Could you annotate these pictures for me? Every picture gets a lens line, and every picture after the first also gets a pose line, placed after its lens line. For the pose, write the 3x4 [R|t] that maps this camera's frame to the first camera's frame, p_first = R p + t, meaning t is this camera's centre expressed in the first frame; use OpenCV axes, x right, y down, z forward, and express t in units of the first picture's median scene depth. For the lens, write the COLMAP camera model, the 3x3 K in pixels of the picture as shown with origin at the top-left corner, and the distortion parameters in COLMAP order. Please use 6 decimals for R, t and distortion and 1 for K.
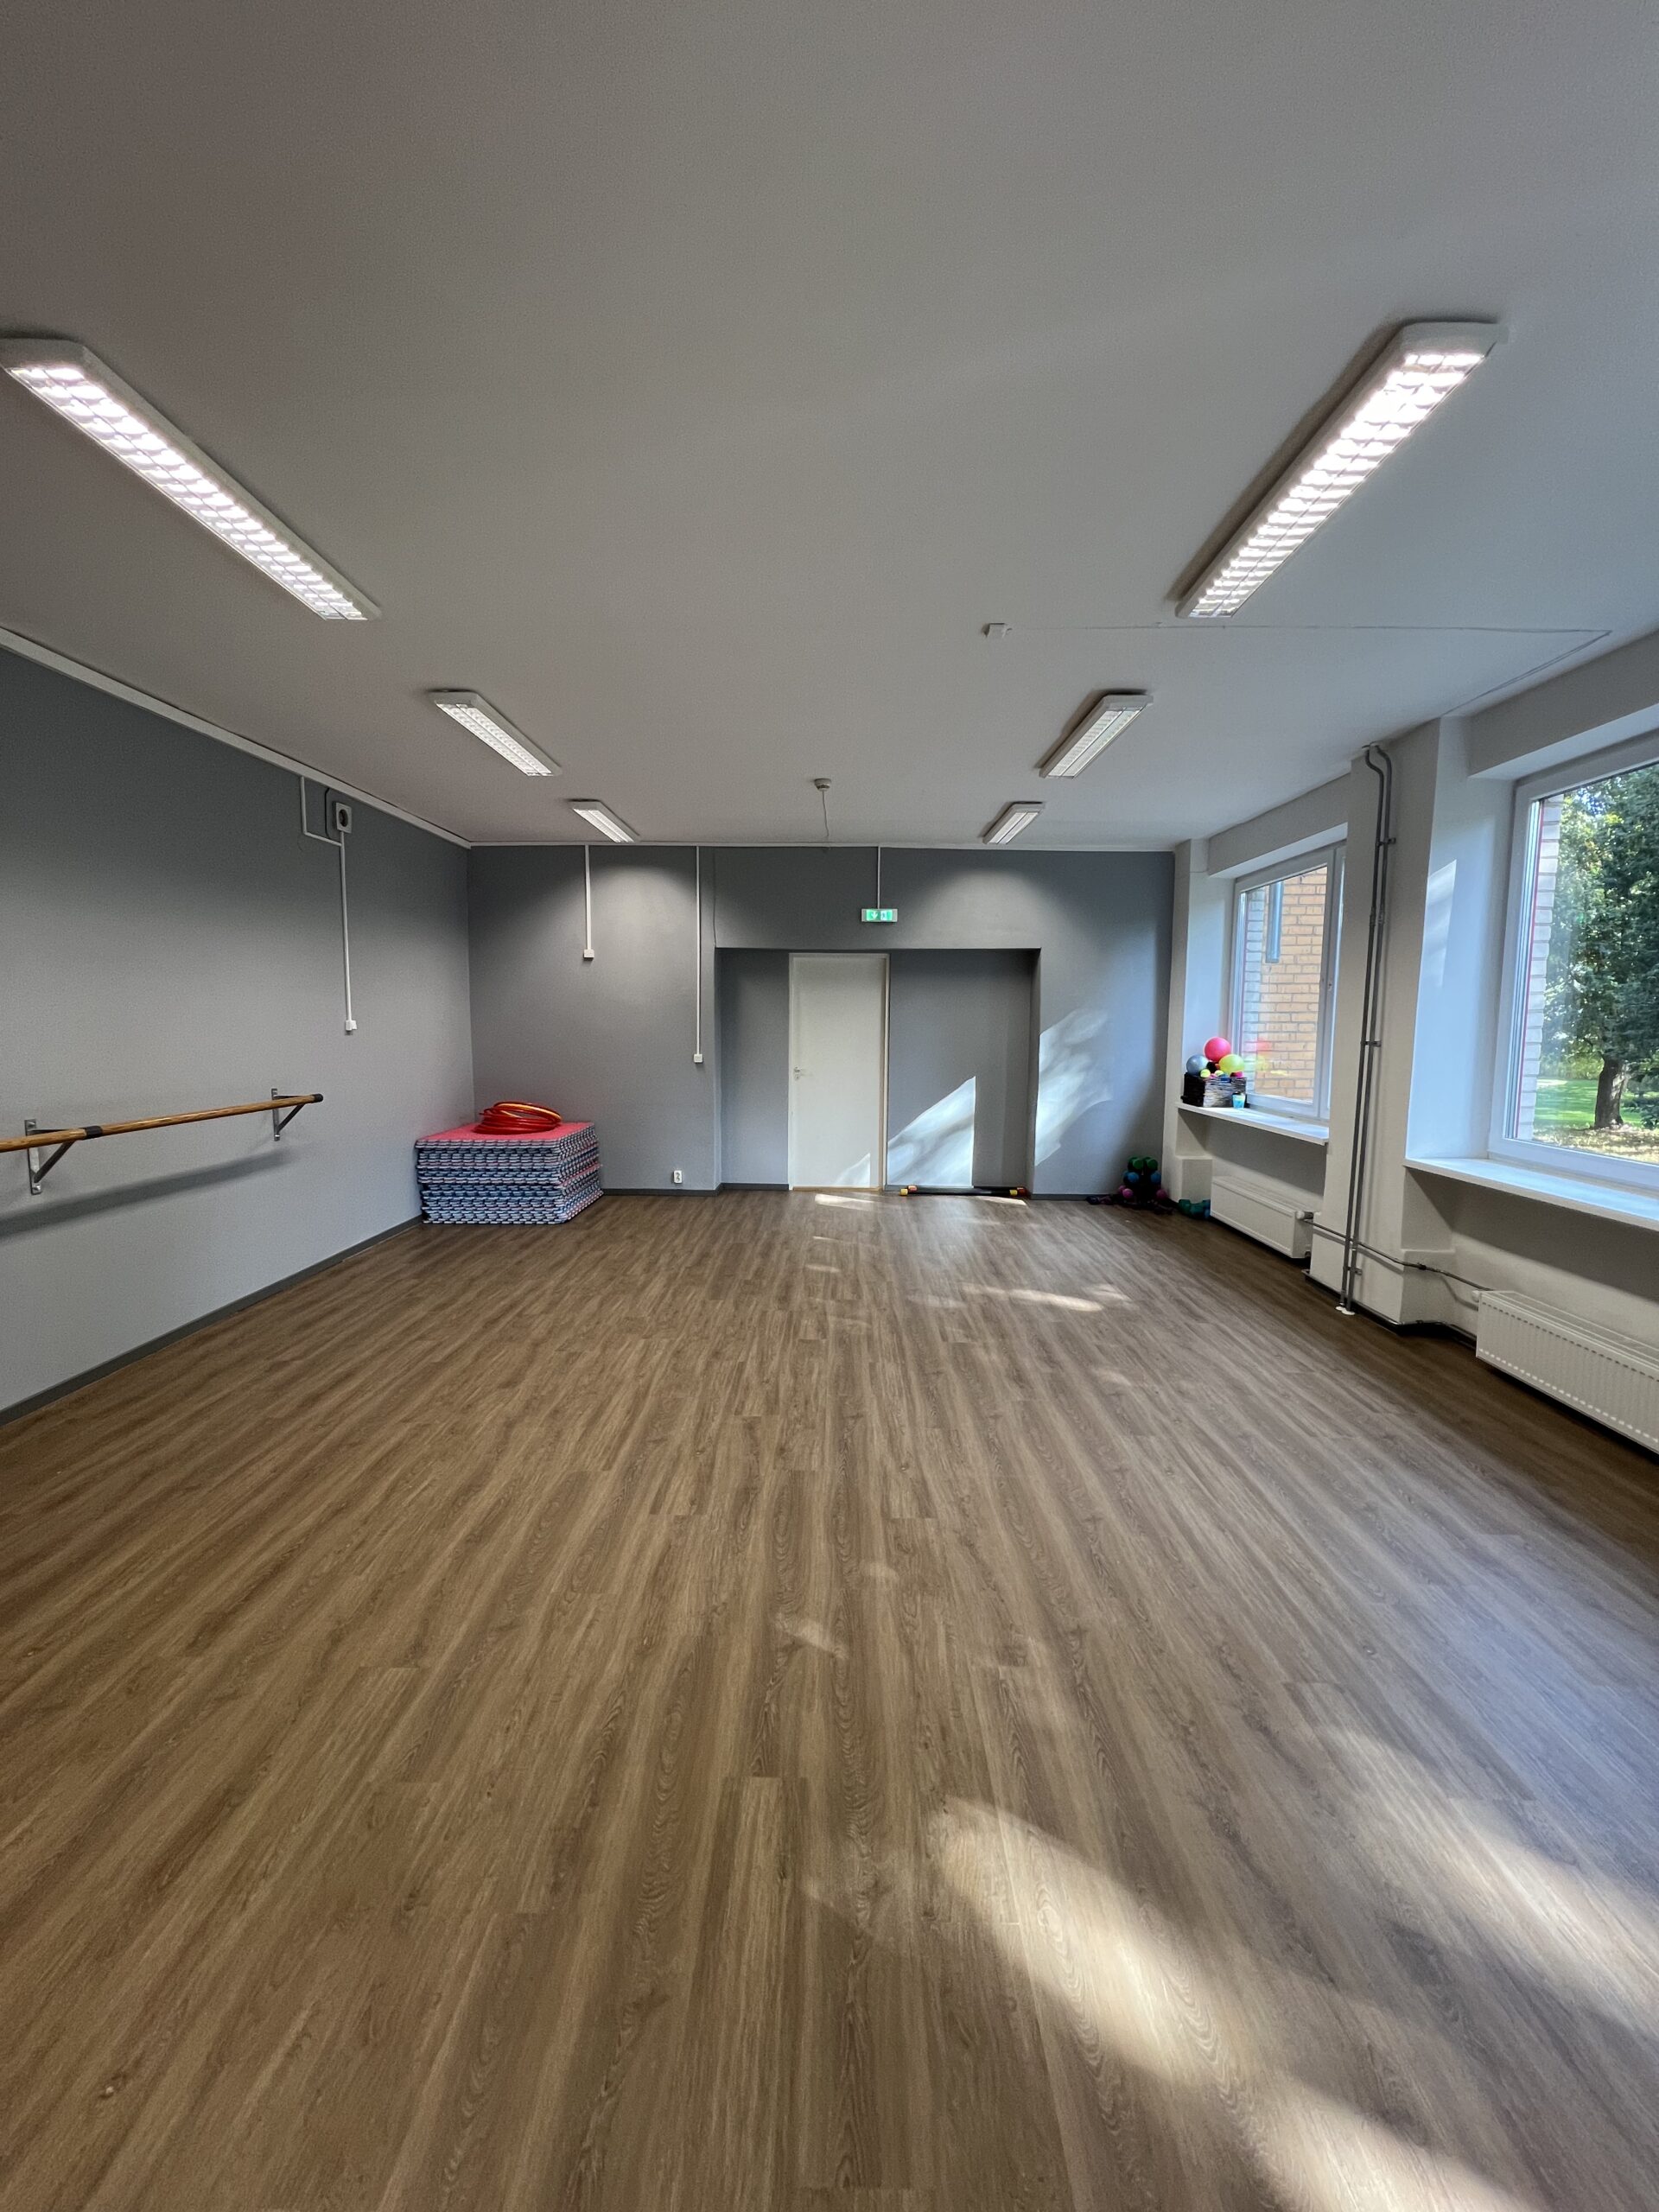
lens RADIAL K [[884.6, 0, 834.8], [0, 884.6, 1104.9], [0, 0, 1]] dist [-0.004352, 0.001344]
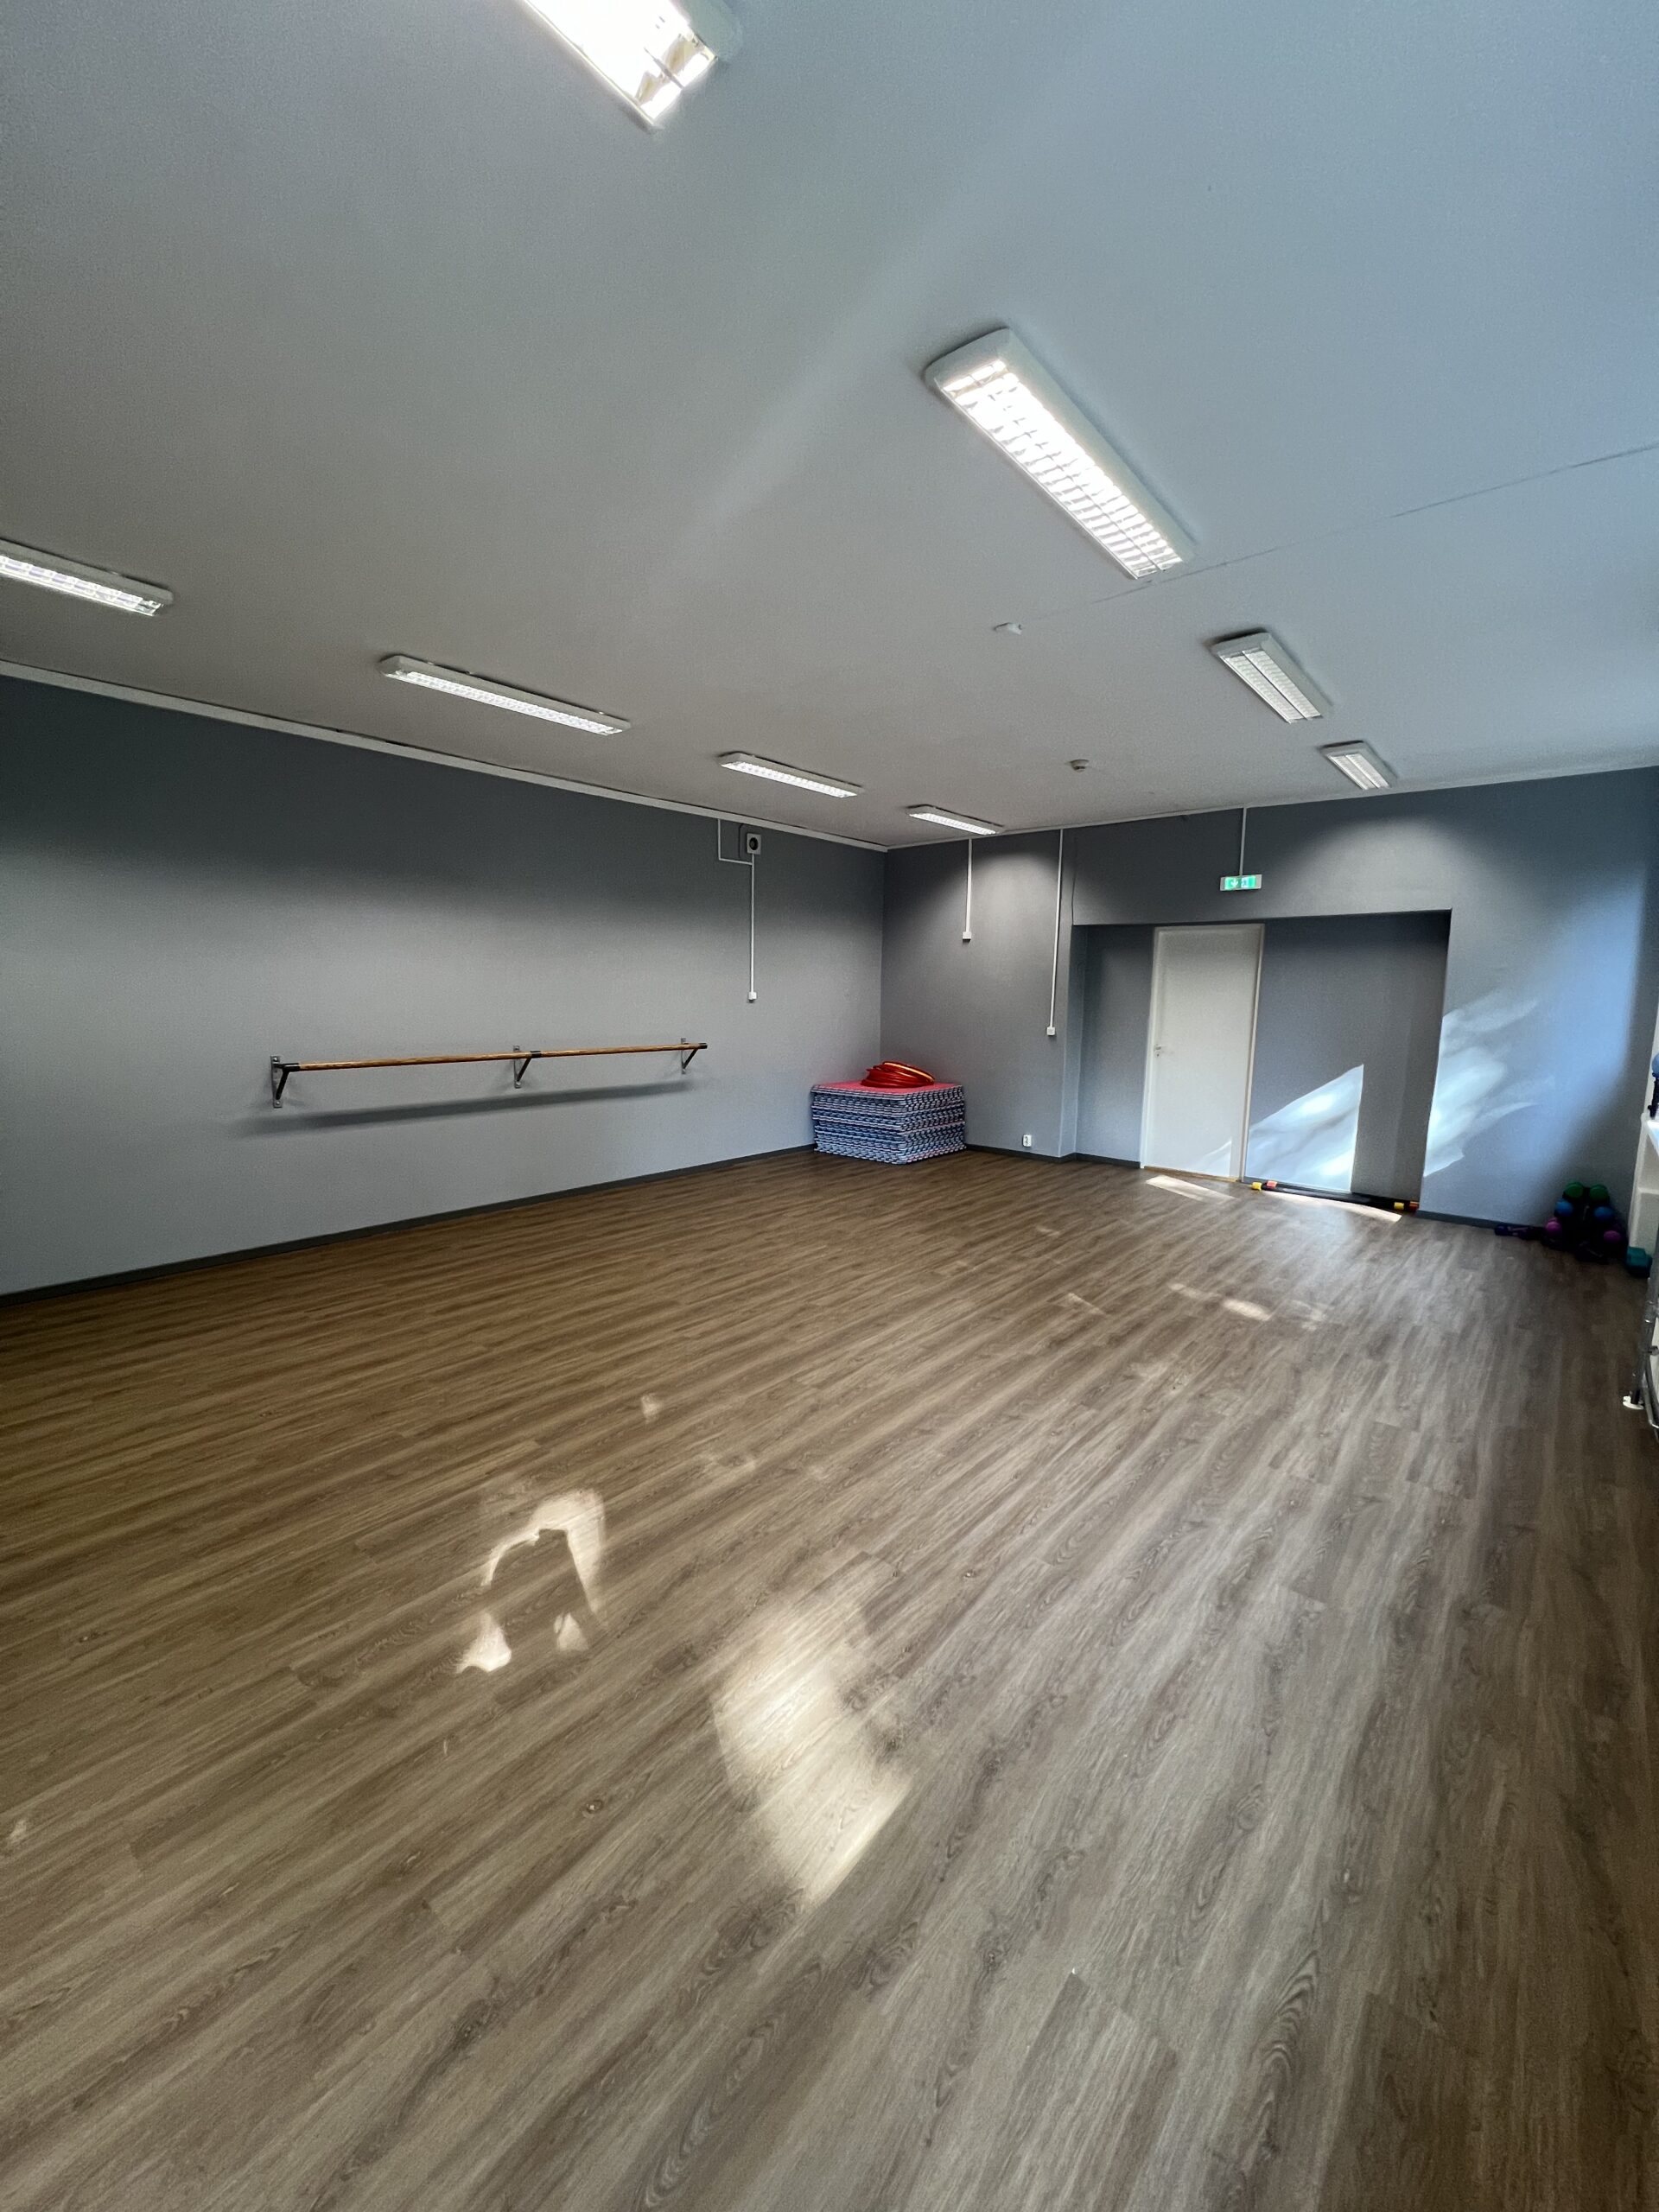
lens RADIAL K [[884.6, 0, 829.3], [0, 884.6, 1106.8], [0, 0, 1]] dist [-0.004352, 0.001344]
pose [[0.766844, 0.088596, -0.635689, 0.560470], [-0.071513, 0.996054, 0.052552, 0.000994], [0.637837, 0.005161, 0.770154, 0.026755]]
